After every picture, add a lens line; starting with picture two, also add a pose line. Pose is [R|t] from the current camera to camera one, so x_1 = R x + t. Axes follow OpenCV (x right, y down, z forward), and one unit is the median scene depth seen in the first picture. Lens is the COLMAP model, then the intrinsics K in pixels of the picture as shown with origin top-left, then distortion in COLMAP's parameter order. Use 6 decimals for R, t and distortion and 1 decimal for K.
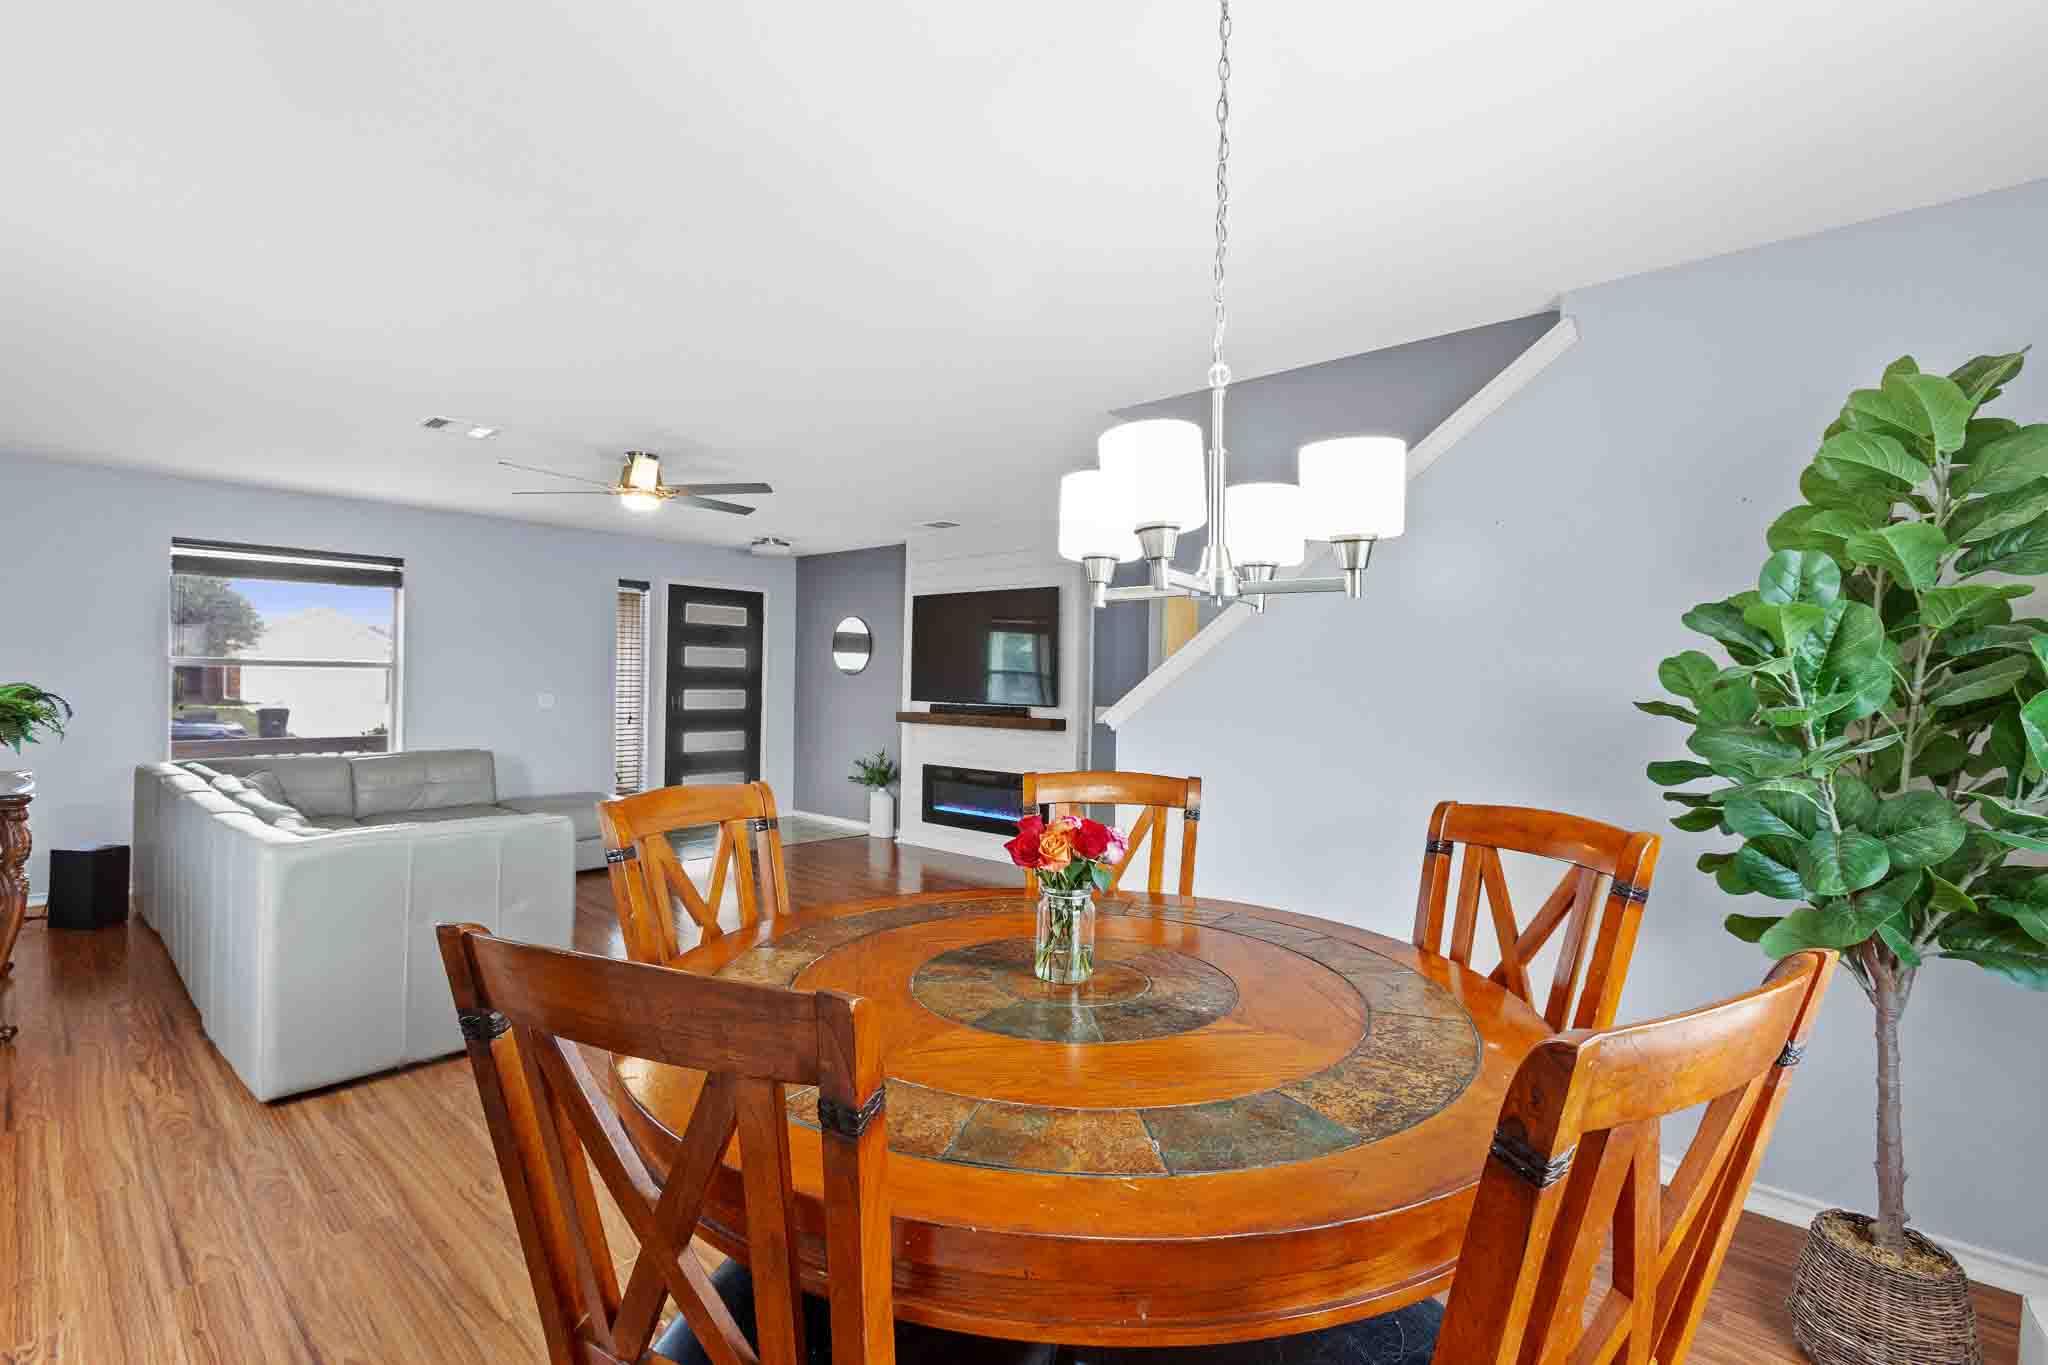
lens RADIAL K [[940.0, 0, 1024.0], [0, 940.0, 682.5], [0, 0, 1]] dist [-0.000071, 0.000088]
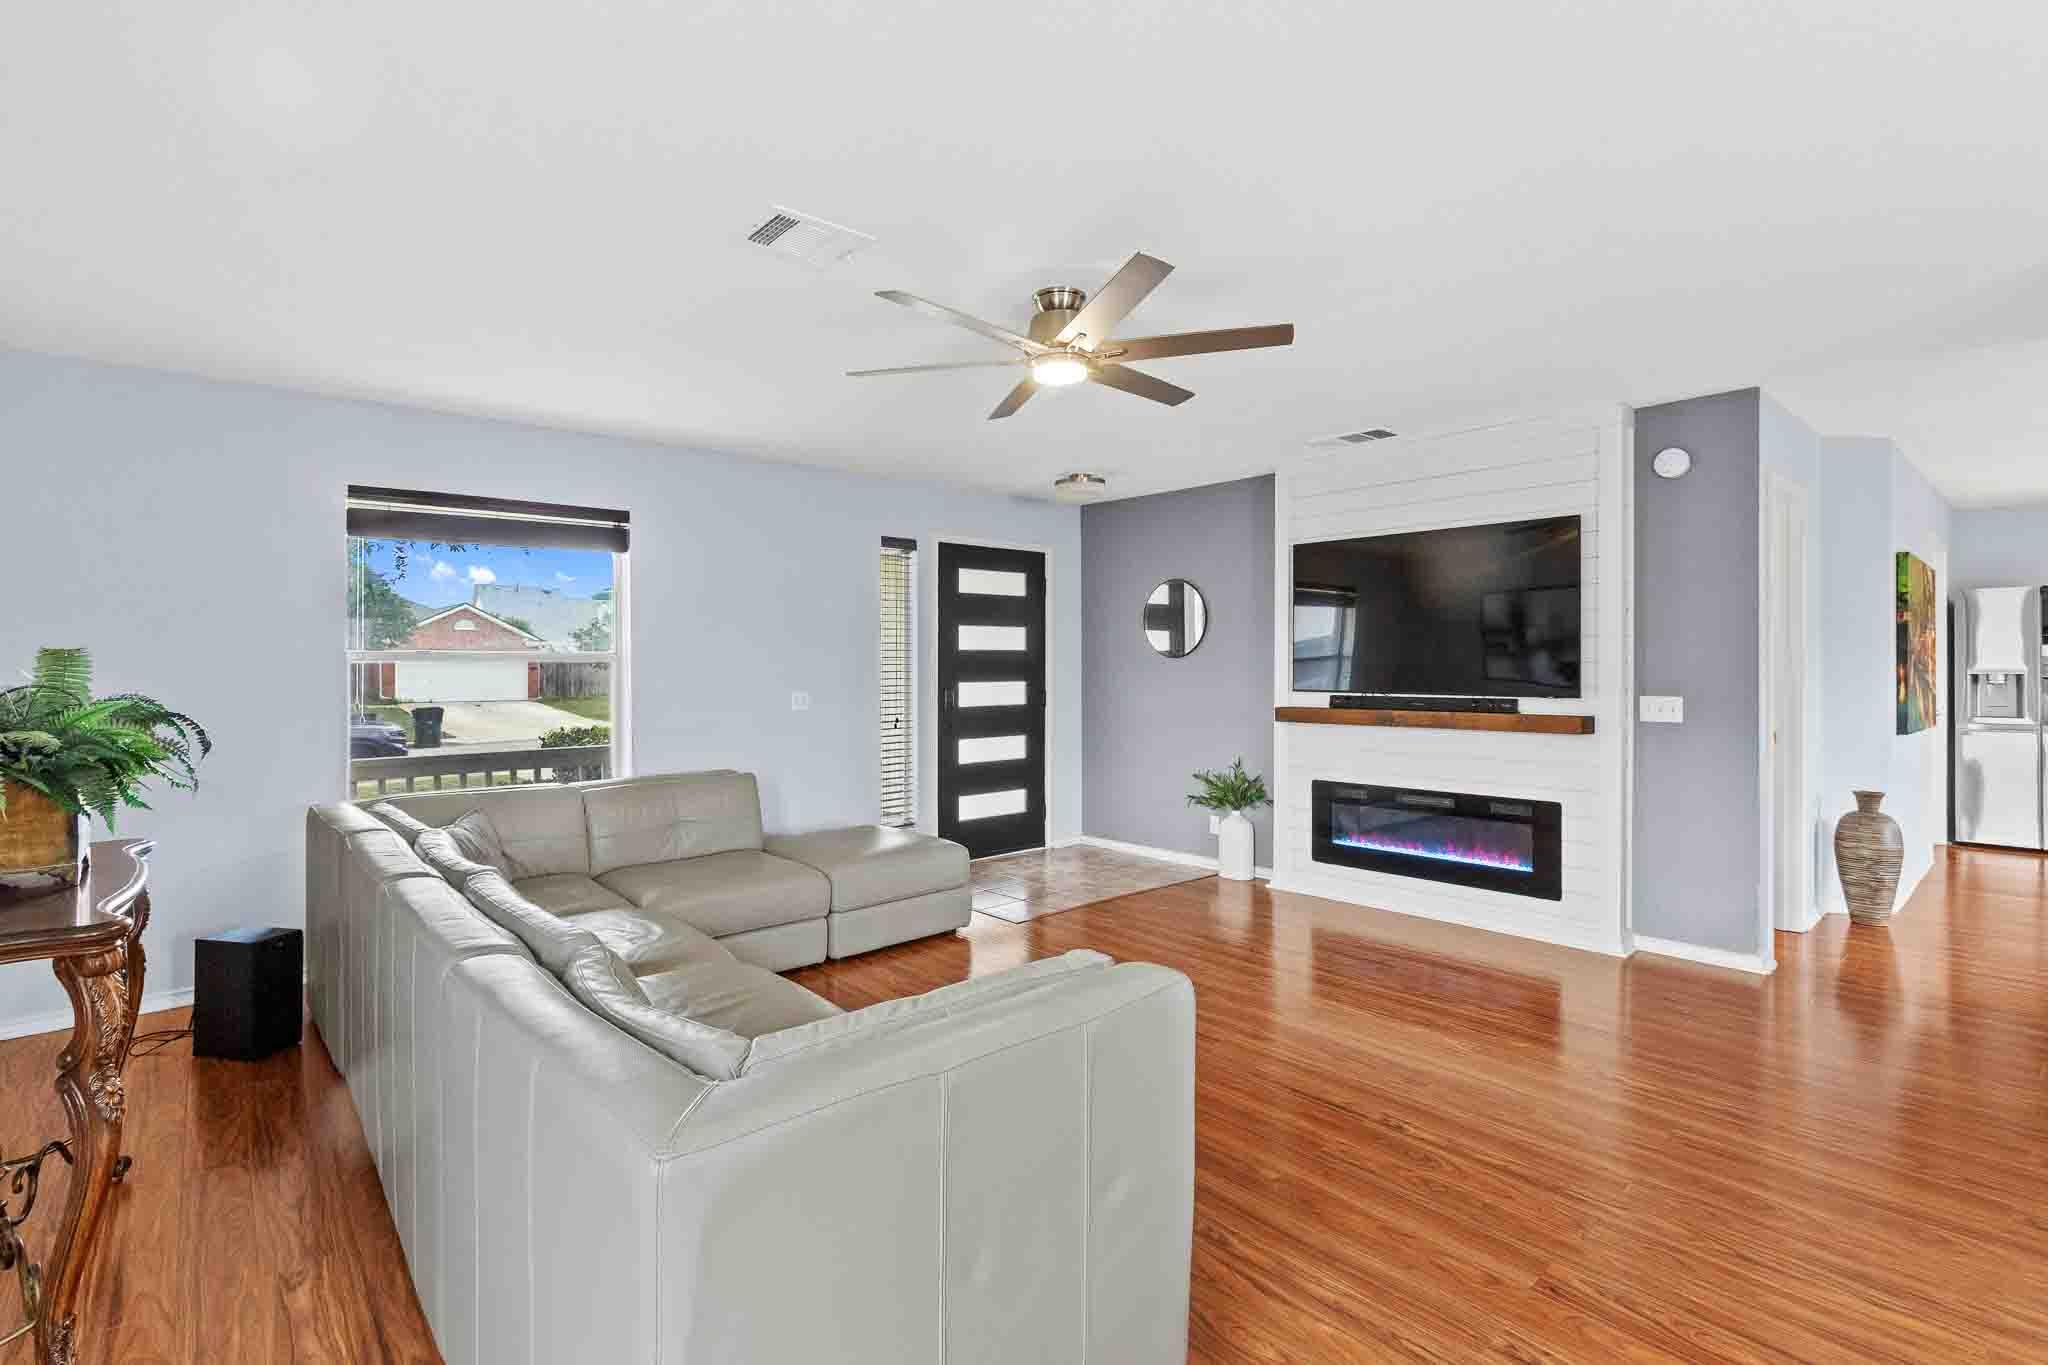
lens RADIAL K [[945.7, 0, 1017.9], [0, 945.7, 666.5], [0, 0, 1]] dist [-0.033412, 0.020450]
pose [[0.994590, -0.021588, -0.101606, -0.251964], [0.021552, 0.999767, -0.001453, -0.002694], [0.101613, -0.000745, 0.994824, 0.263819]]
